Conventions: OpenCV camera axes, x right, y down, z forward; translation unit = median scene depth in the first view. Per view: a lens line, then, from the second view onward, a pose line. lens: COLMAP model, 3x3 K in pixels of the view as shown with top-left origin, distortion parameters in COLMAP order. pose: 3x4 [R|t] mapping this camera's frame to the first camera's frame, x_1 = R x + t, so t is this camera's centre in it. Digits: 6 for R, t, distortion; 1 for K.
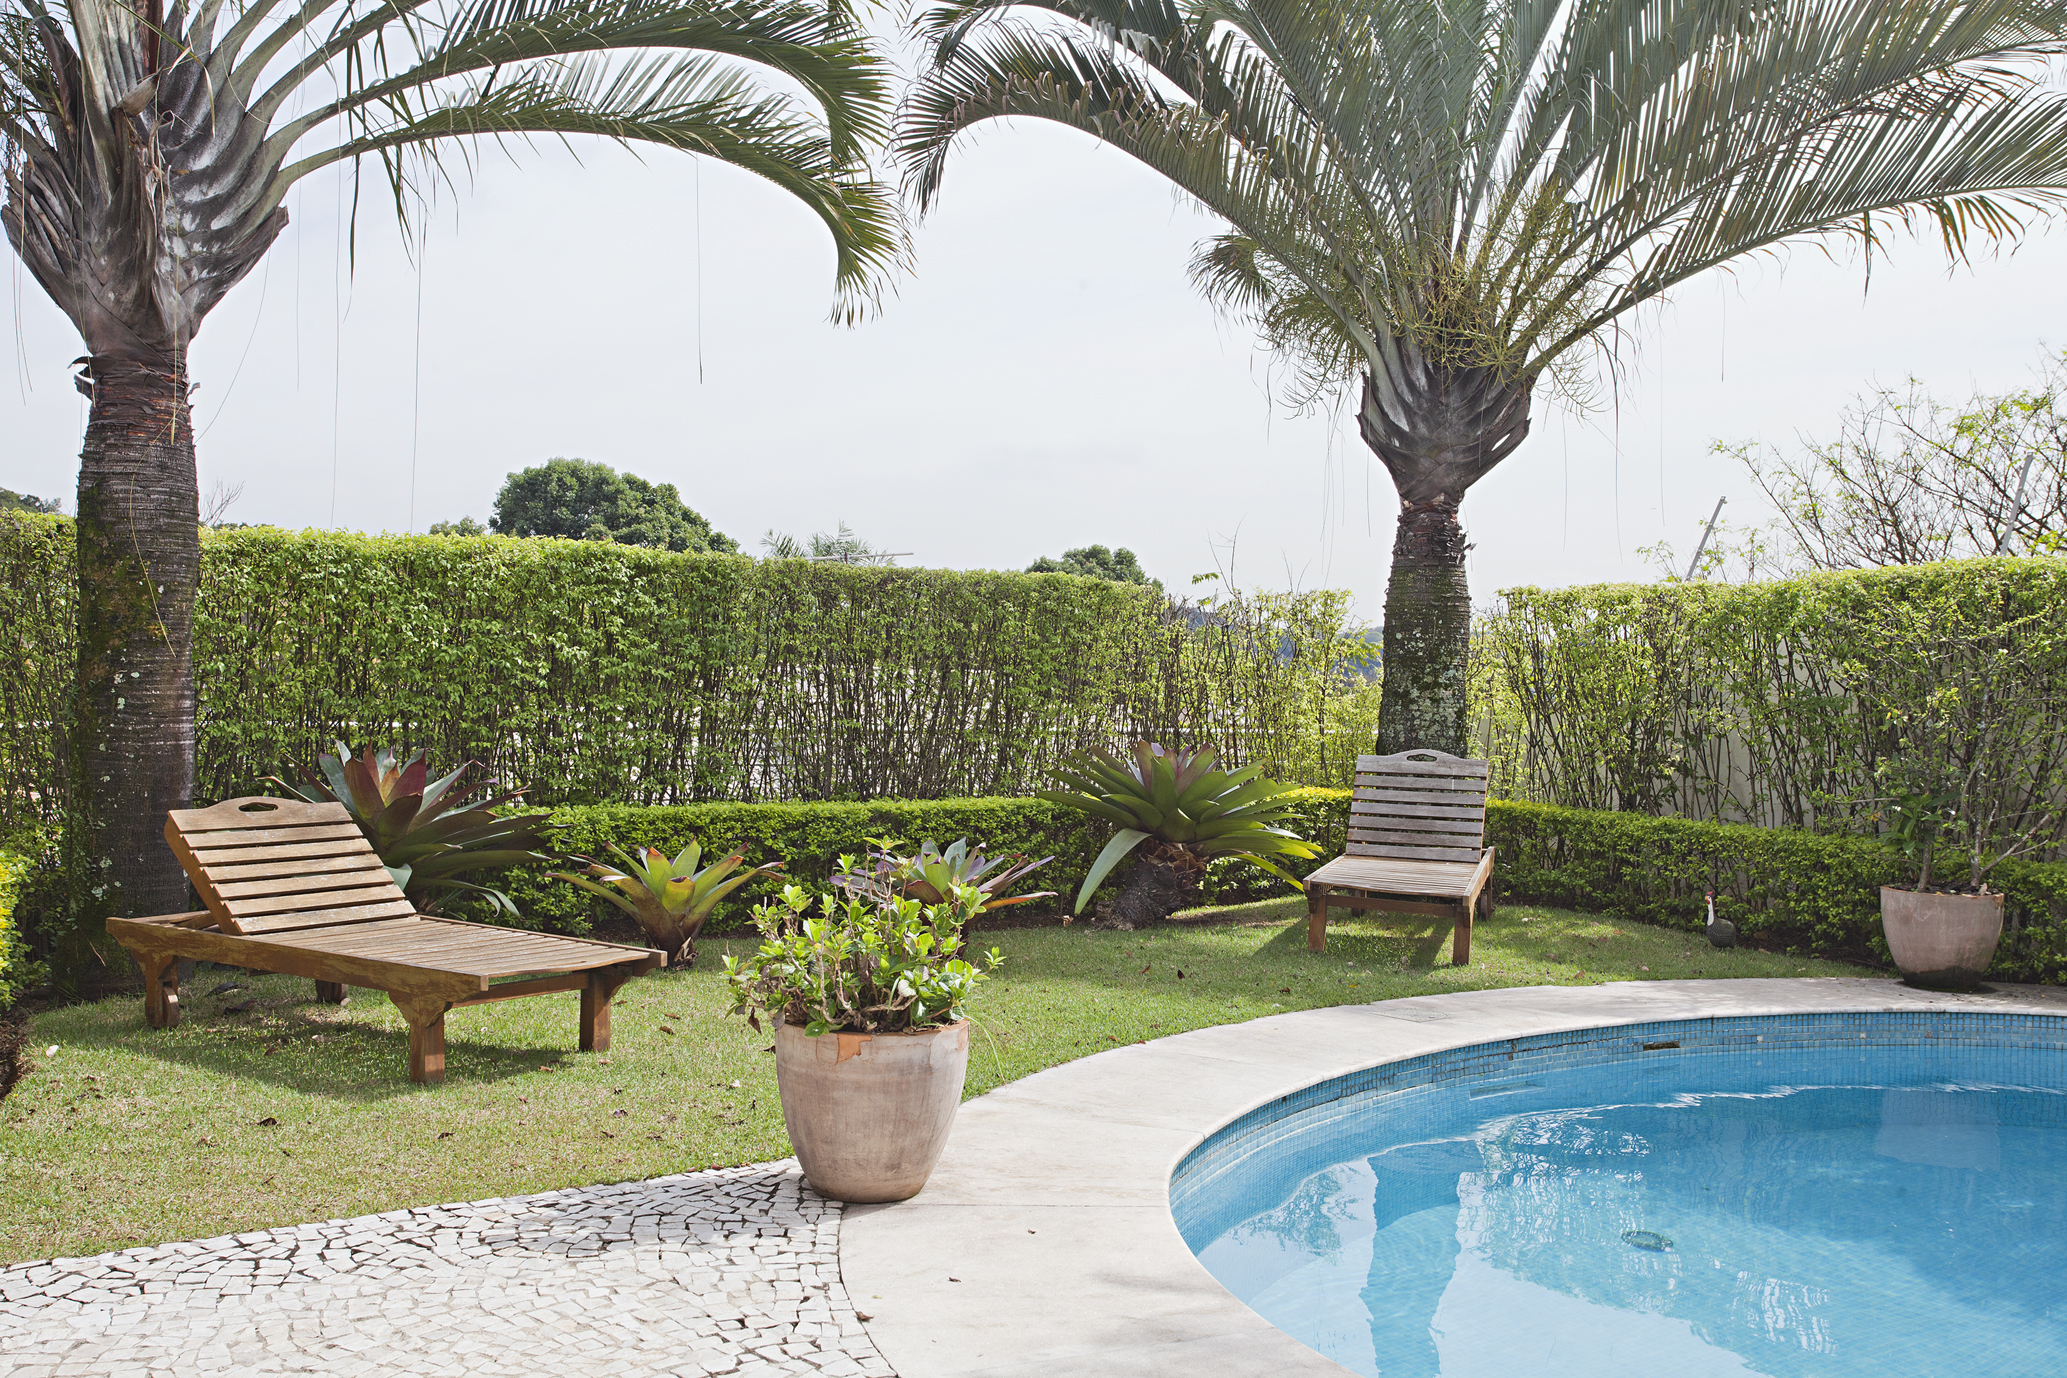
lens RADIAL K [[1936.9, 0, 1031.4], [0, 1936.9, 687.7], [0, 0, 1]] dist [0.050295, 0.000000]
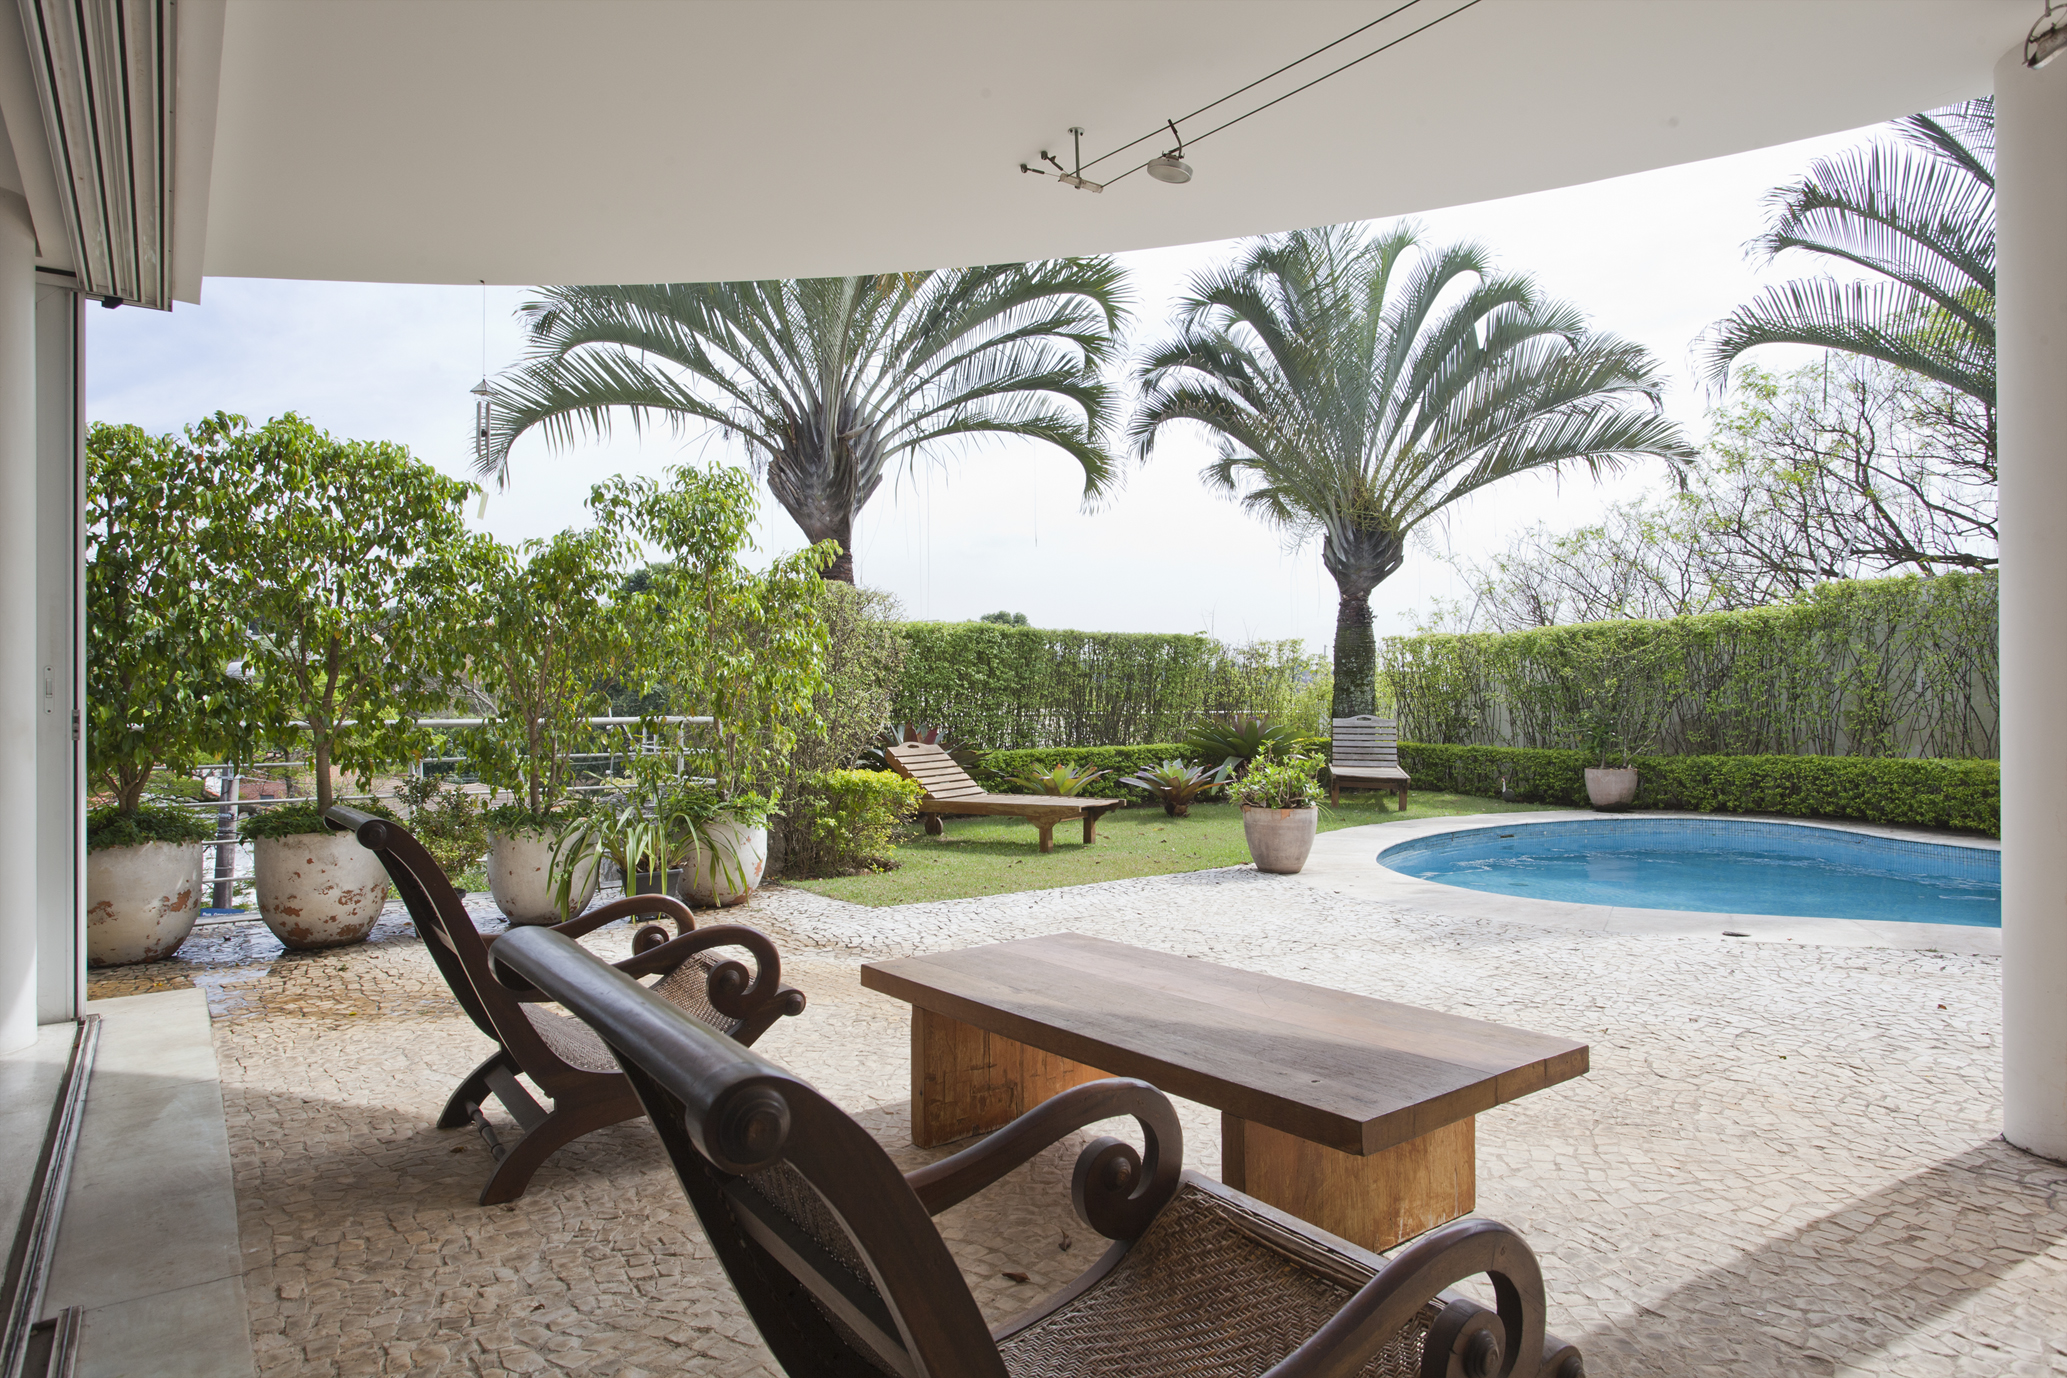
lens RADIAL K [[1328.4, 0, 1035.6], [0, 1328.4, 691.9], [0, 0, 1]] dist [-0.004060, -0.000846]
pose [[0.994176, -0.023563, 0.105164, -0.297969], [0.024632, 0.999657, -0.008882, 0.011108], [-0.104919, 0.011421, 0.994415, -0.380078]]
